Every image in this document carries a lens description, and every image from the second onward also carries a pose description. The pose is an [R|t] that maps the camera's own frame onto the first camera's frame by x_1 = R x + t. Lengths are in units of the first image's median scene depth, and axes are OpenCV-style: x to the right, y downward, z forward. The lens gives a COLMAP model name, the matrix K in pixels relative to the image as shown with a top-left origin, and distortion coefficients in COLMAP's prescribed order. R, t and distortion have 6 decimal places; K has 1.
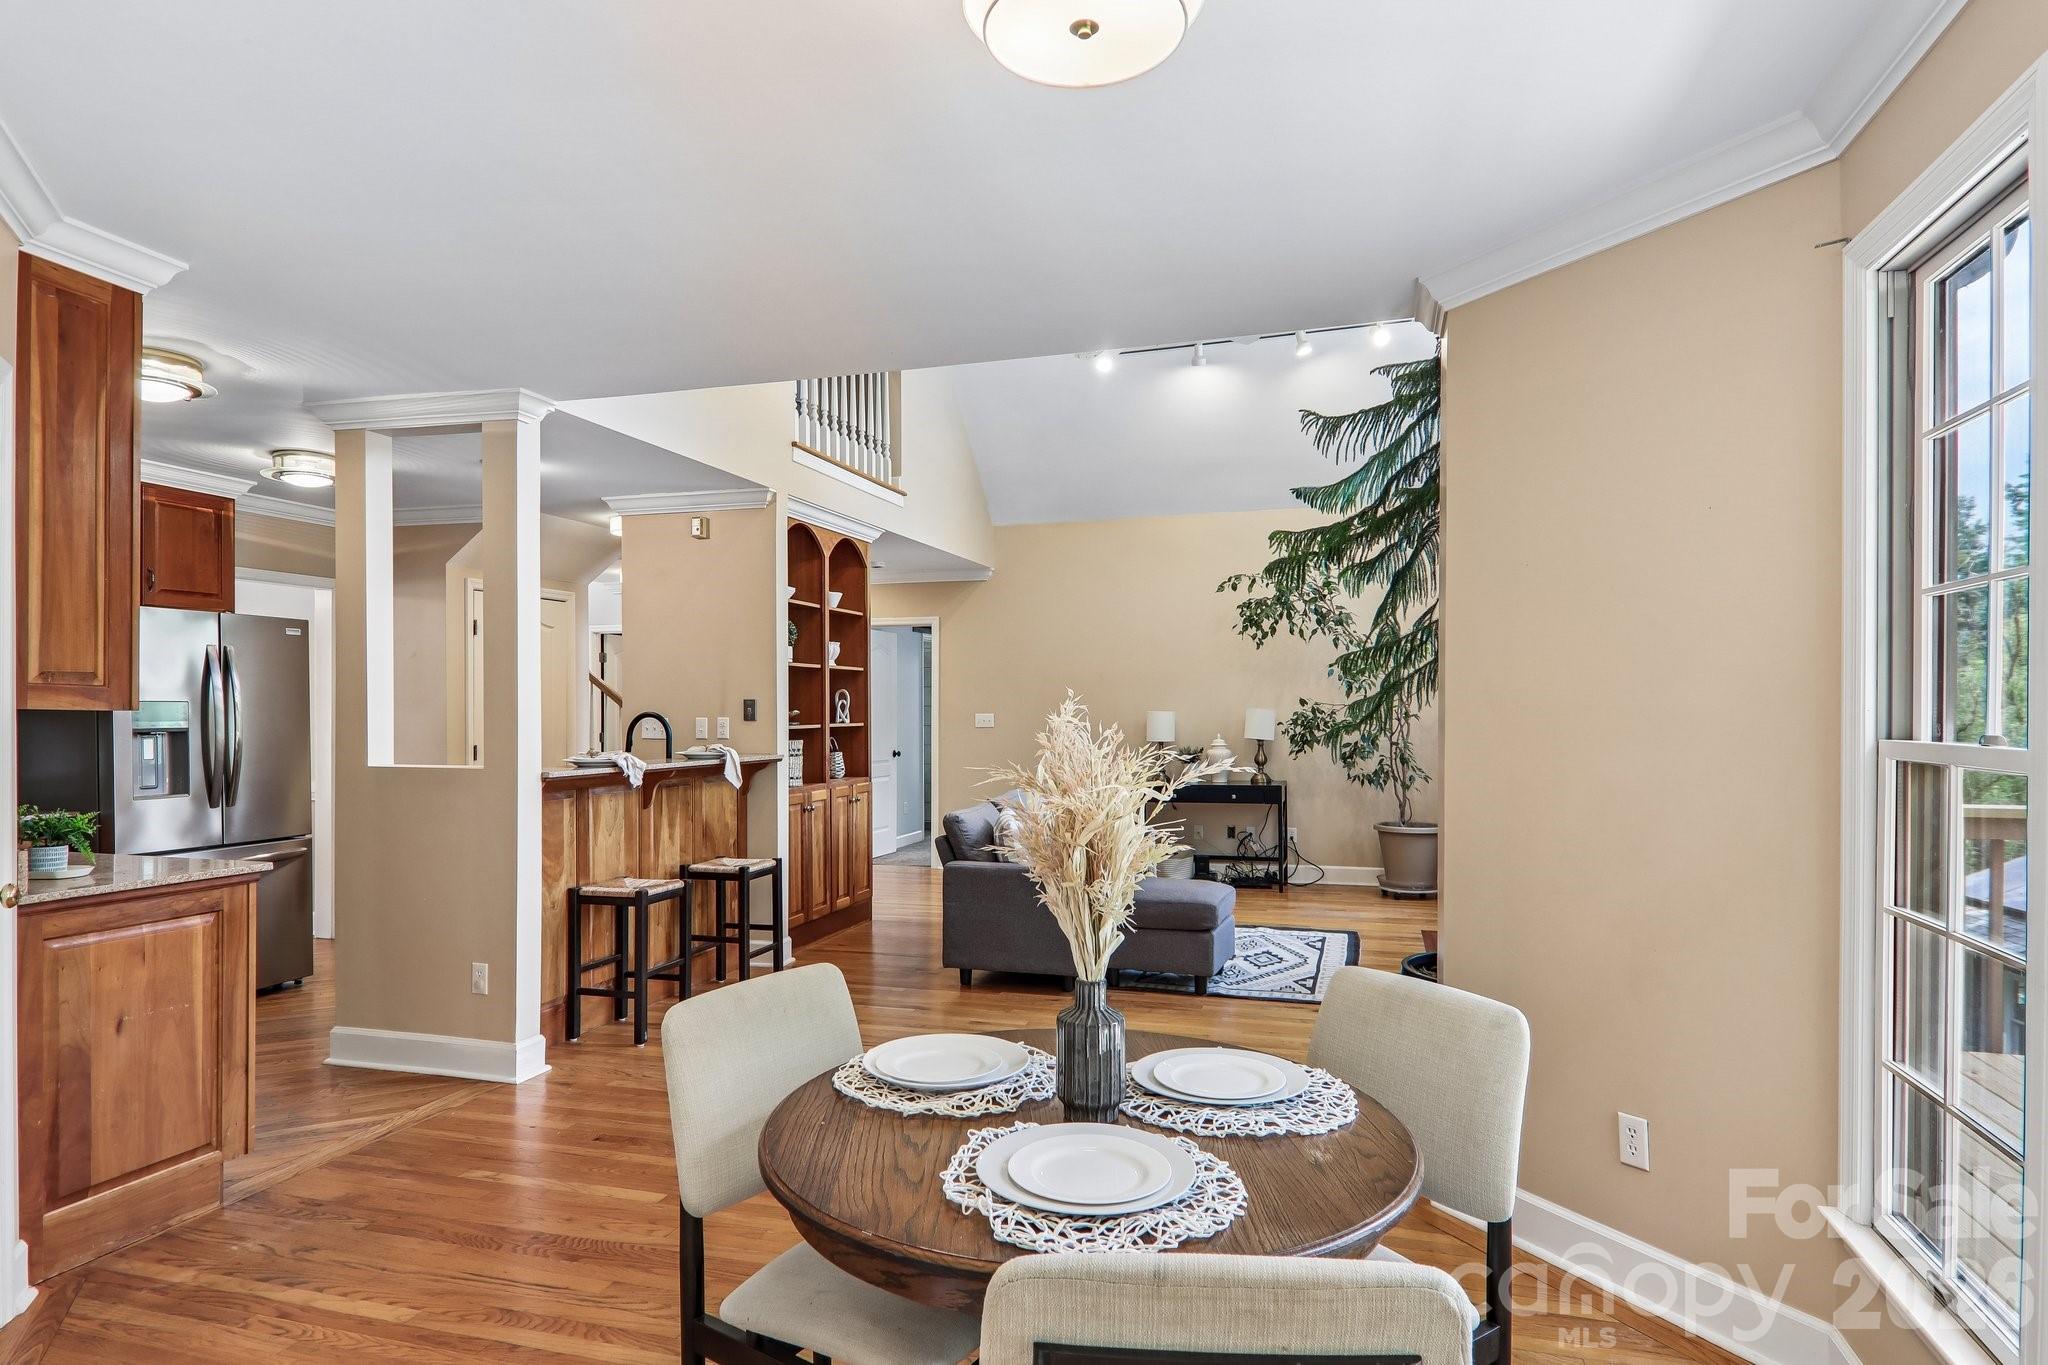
lens RADIAL K [[1151.5, 0, 1032.8], [0, 1151.5, 710.4], [0, 0, 1]] dist [0.014415, -0.015293]
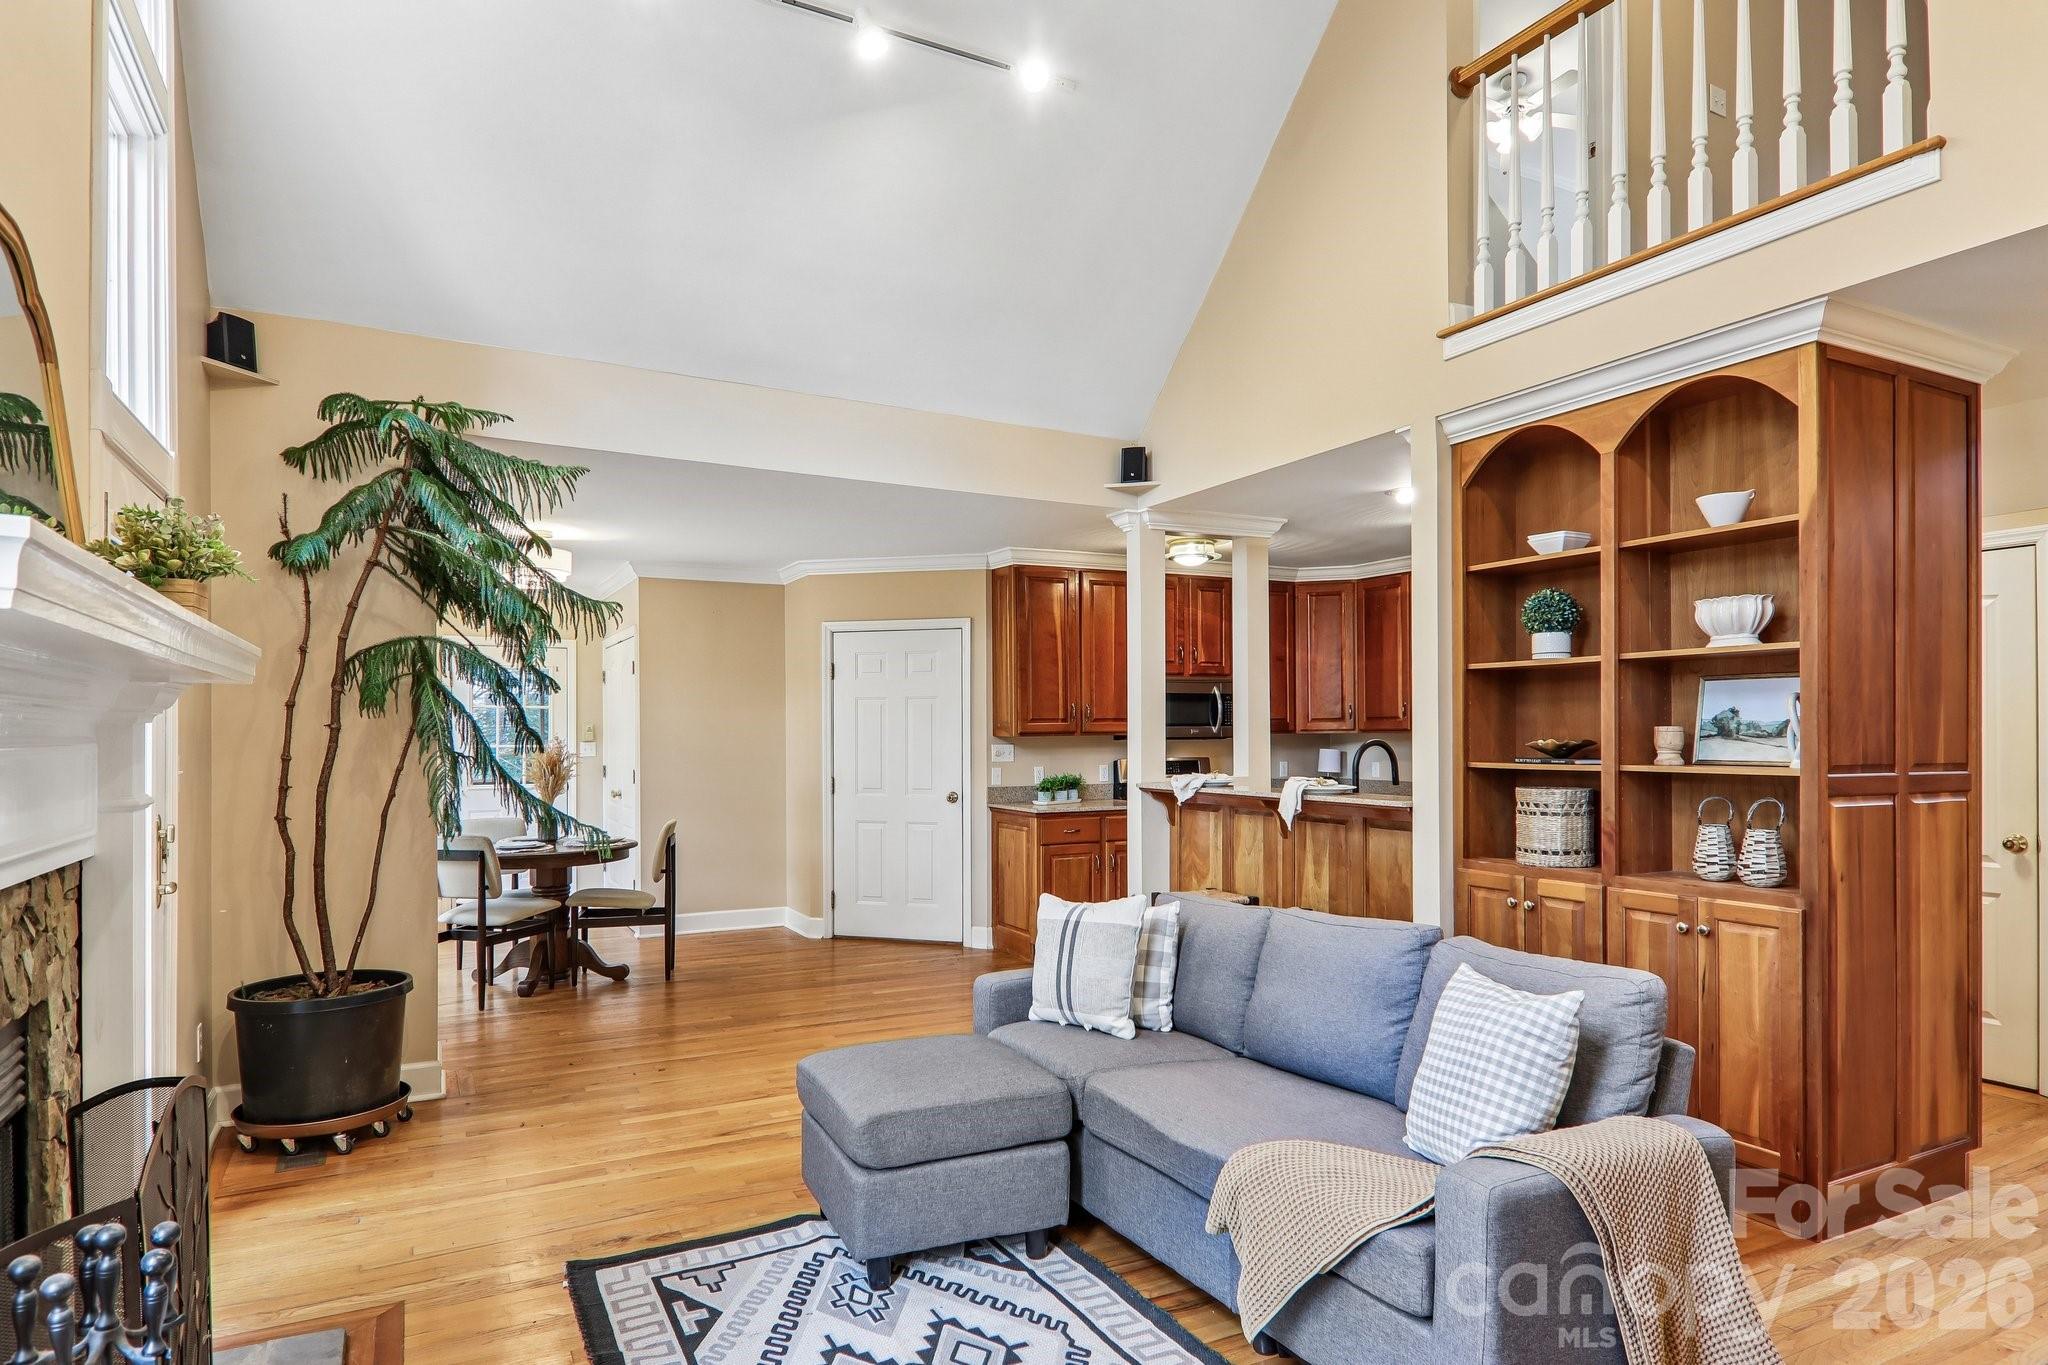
lens RADIAL K [[1151.5, 0, 1006.3], [0, 1151.5, 733.9], [0, 0, 1]] dist [0.014415, -0.015293]
pose [[-0.726682, 0.000033, -0.686974, 0.450498], [-0.000632, 1.000000, 0.000716, -0.003338], [0.686973, 0.000955, -0.726682, 1.376873]]
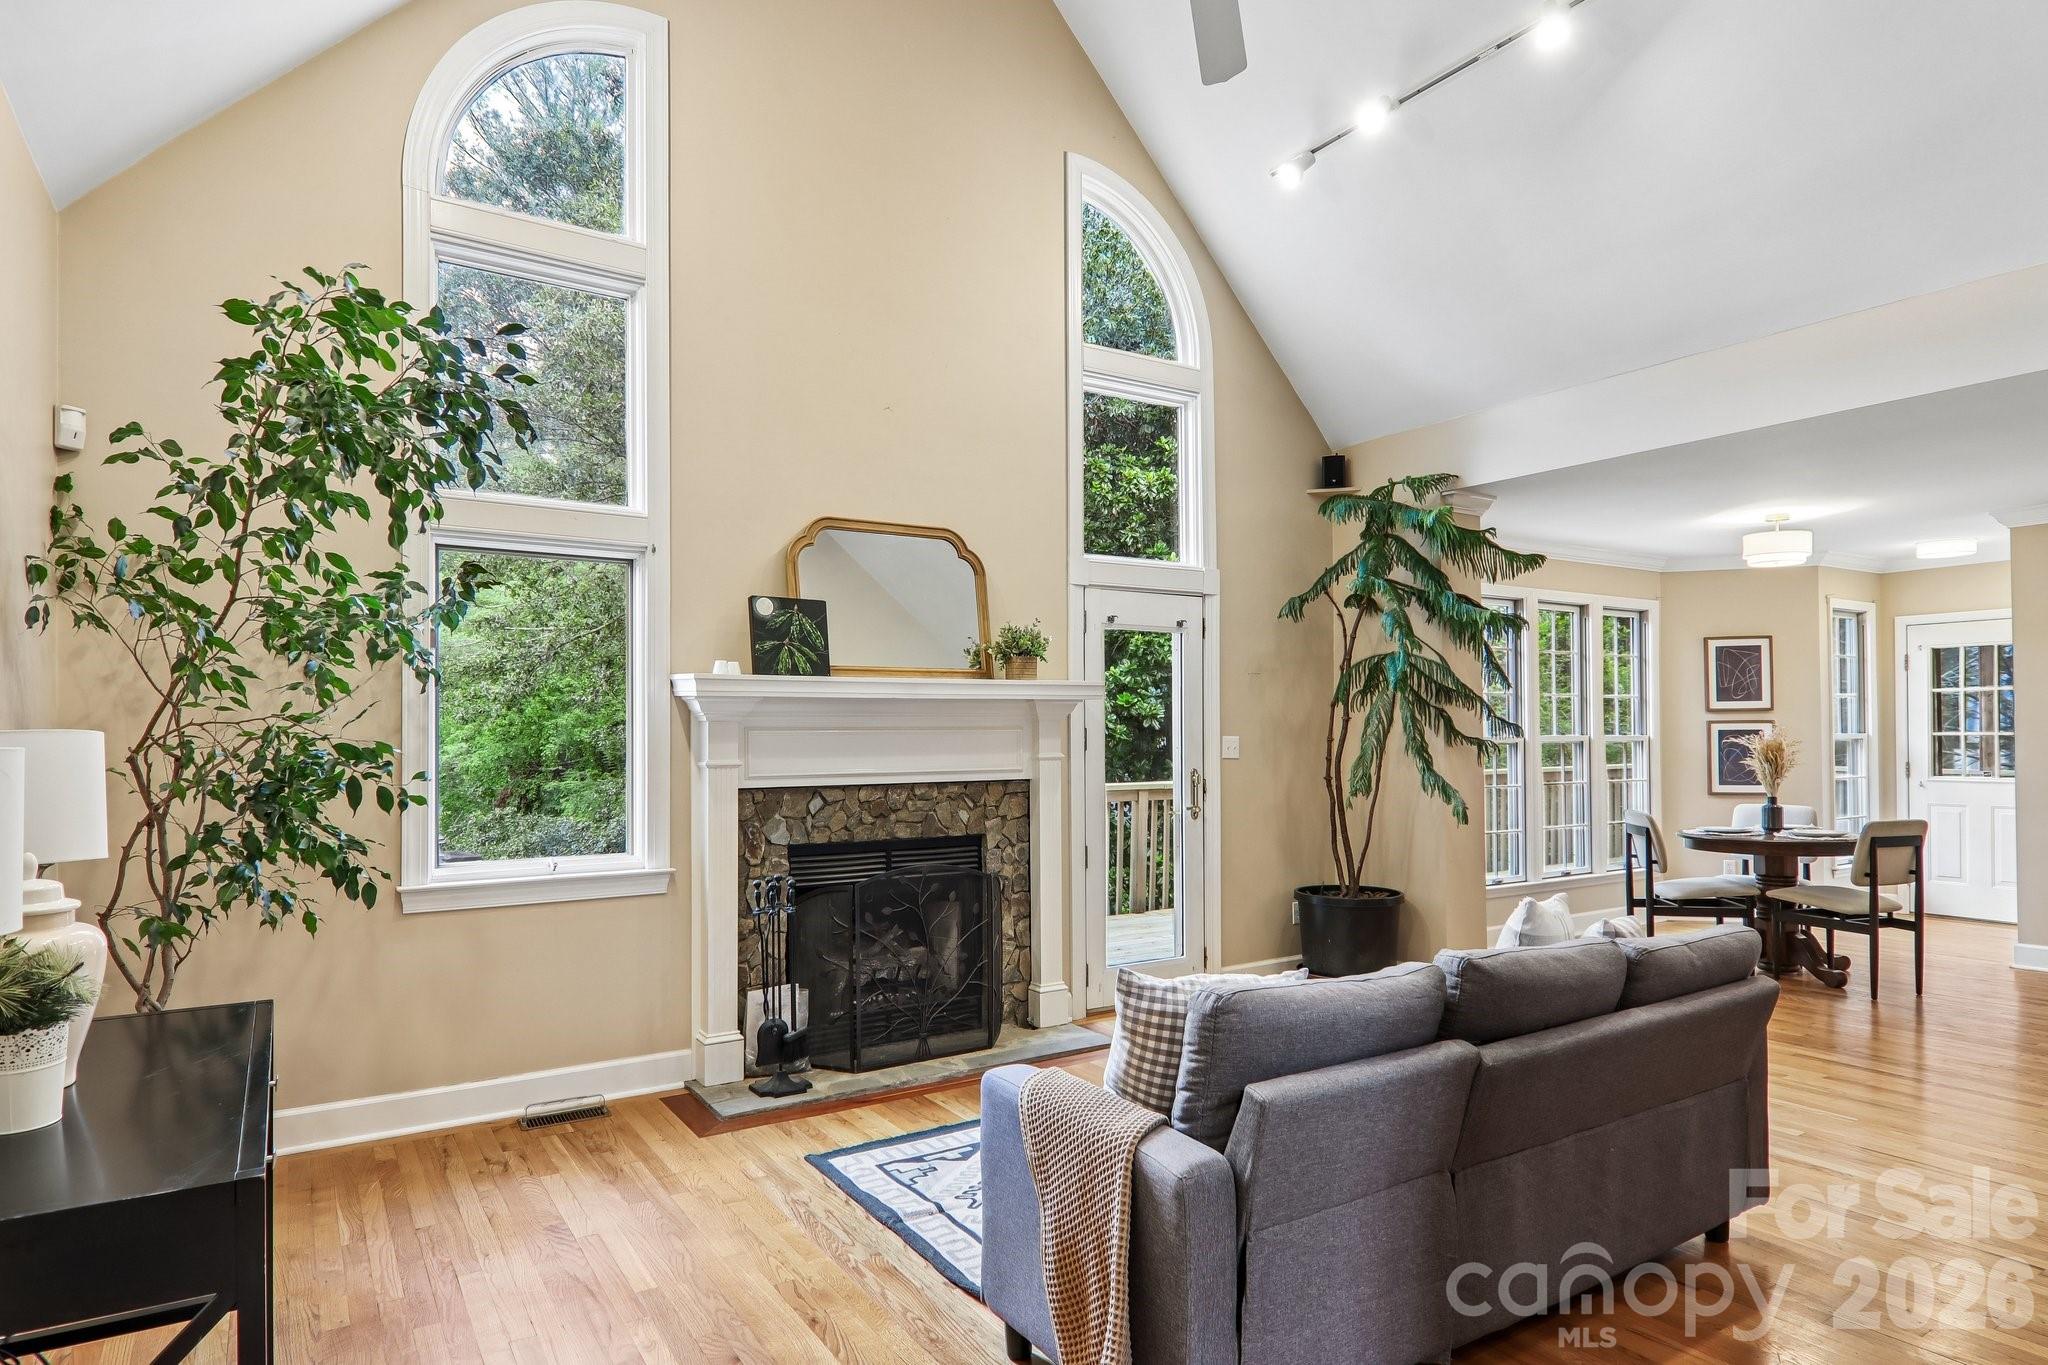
lens RADIAL K [[1151.5, 0, 1025.6], [0, 1151.5, 715.0], [0, 0, 1]] dist [0.014415, -0.015293]
pose [[-0.754305, 0.015382, 0.656344, -0.160986], [0.008959, 0.999874, -0.013136, 0.001916], [-0.656464, -0.004028, -0.754347, 1.543656]]
